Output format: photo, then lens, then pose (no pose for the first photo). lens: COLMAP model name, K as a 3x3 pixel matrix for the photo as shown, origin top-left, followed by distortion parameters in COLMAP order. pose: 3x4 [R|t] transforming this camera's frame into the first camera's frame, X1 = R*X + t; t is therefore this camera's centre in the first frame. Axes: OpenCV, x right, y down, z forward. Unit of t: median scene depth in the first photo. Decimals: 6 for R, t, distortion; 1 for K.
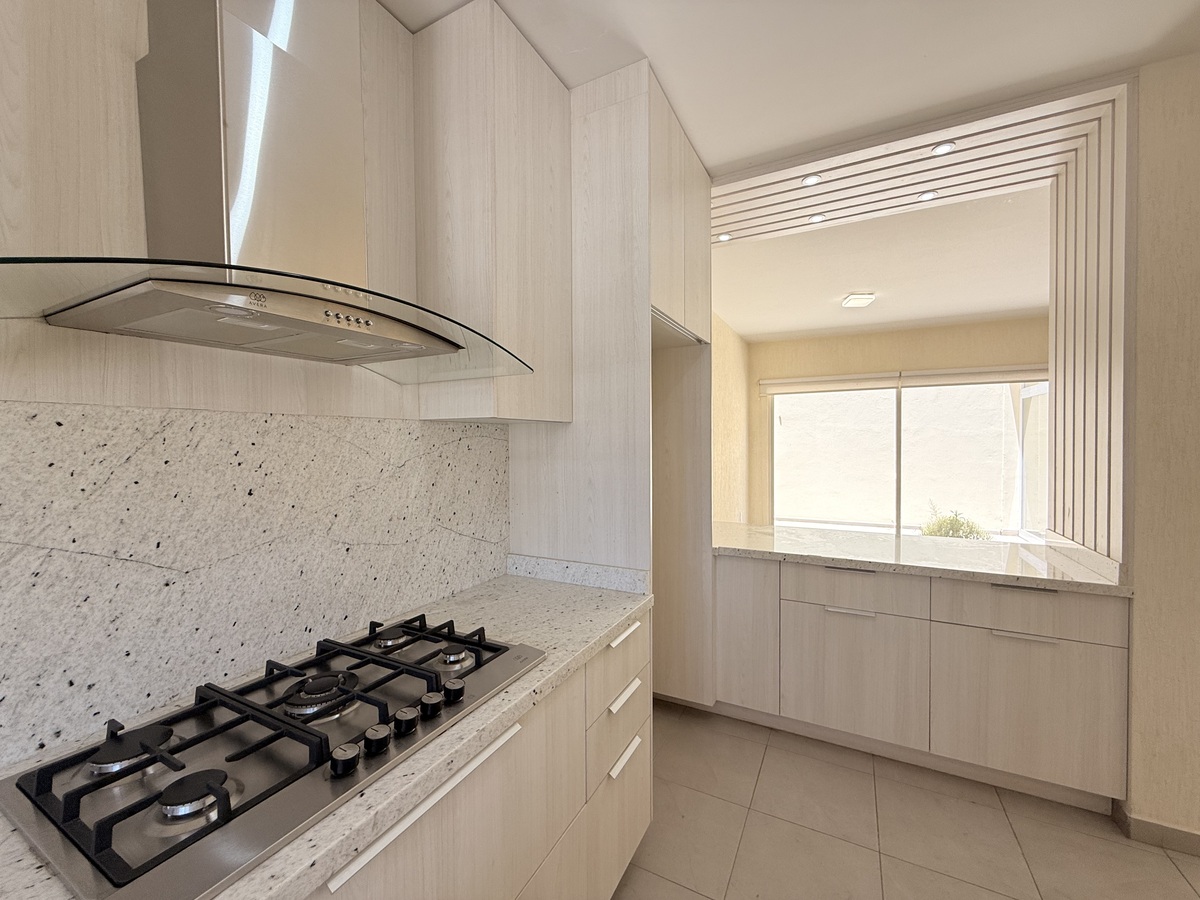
lens RADIAL K [[480.2, 0, 600.0], [0, 480.2, 450.0], [0, 0, 1]] dist [0.000443, 0.000366]
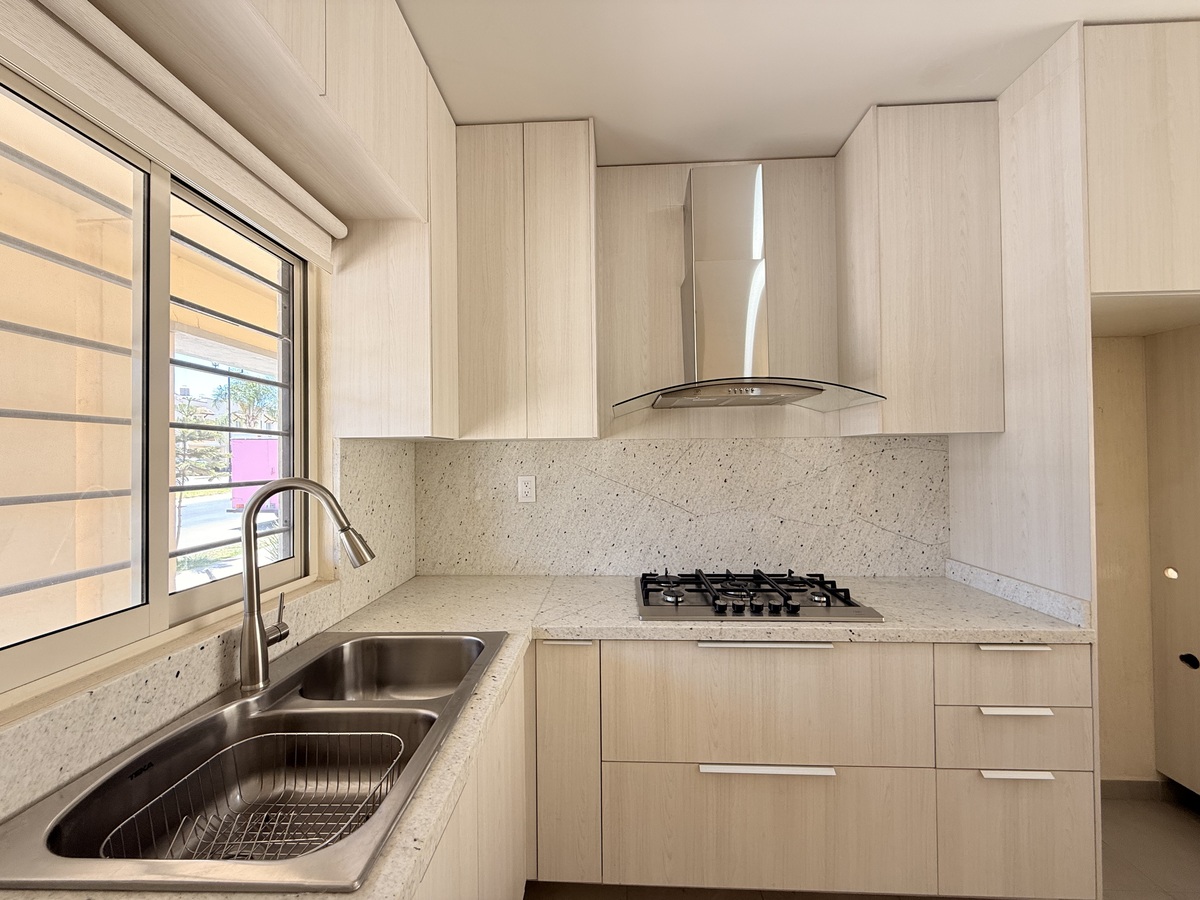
lens RADIAL K [[480.2, 0, 600.0], [0, 480.2, 450.0], [0, 0, 1]] dist [0.000443, 0.000366]
pose [[0.425803, -0.008479, -0.904776, 0.532705], [-0.007763, 0.999885, -0.013023, -0.002801], [0.904782, 0.012569, 0.425689, -0.174765]]
